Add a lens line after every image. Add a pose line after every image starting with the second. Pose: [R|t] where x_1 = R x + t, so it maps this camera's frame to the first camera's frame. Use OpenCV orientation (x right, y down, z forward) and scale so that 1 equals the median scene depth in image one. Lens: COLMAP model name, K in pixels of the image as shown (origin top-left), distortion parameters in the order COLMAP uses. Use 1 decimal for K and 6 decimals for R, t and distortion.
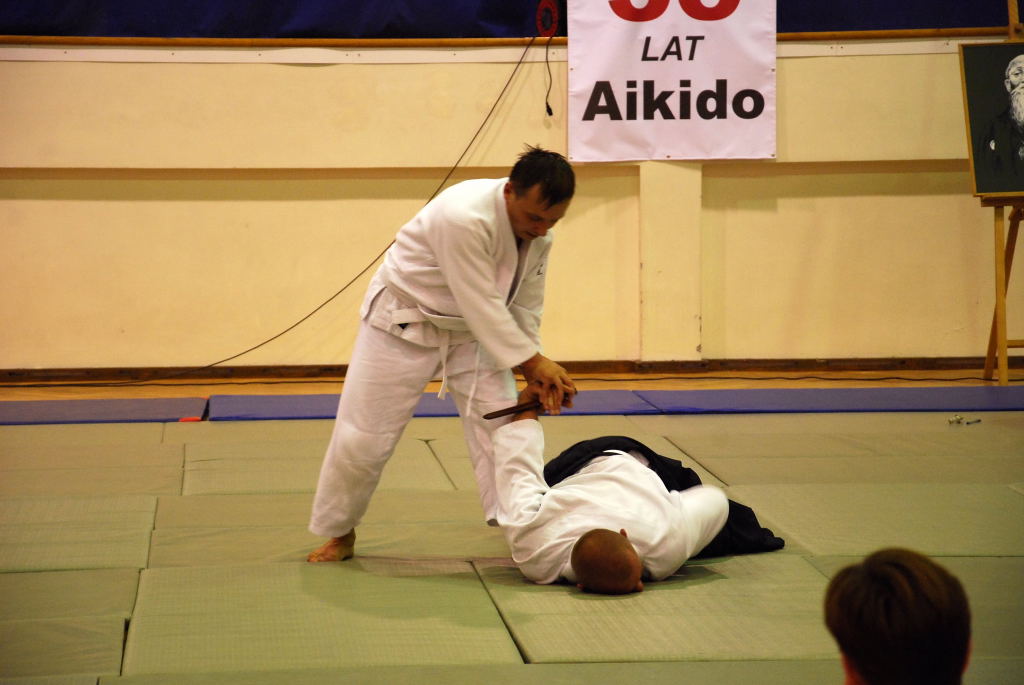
lens RADIAL K [[3781.1, 0, 495.9], [0, 3781.1, 345.9], [0, 0, 1]] dist [1.317677, 0.000000]
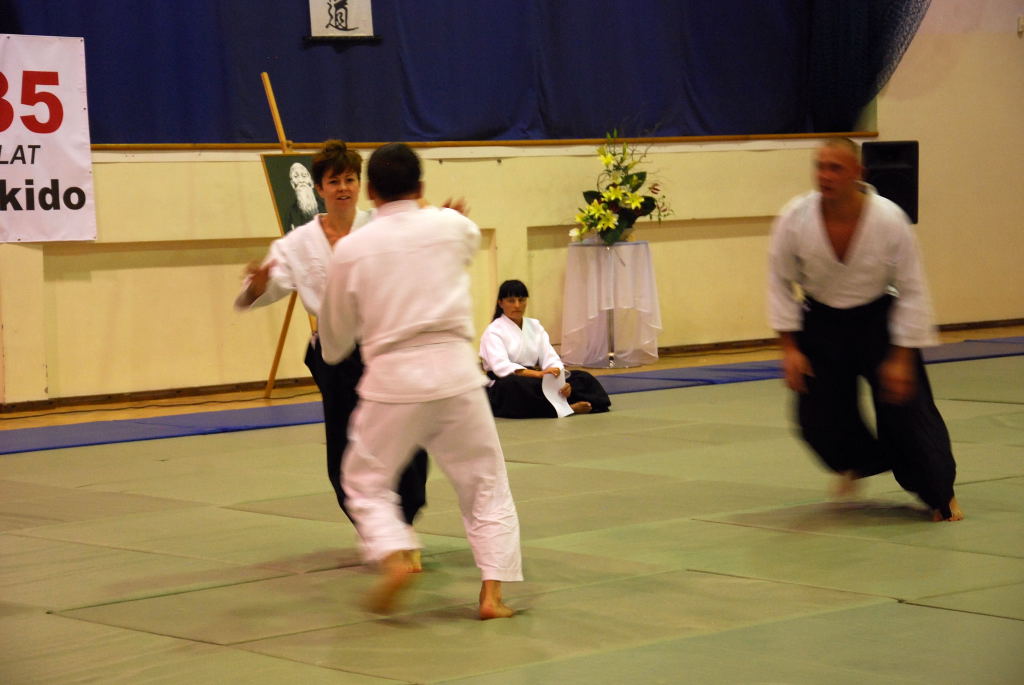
lens RADIAL K [[2765.0, 0, 502.5], [0, 2765.0, 353.6], [0, 0, 1]] dist [0.757239, 0.000000]
pose [[0.810194, -0.052362, 0.583819, -0.375053], [0.061262, 0.998112, 0.004504, -0.006512], [-0.582952, 0.032117, 0.811872, 0.146630]]
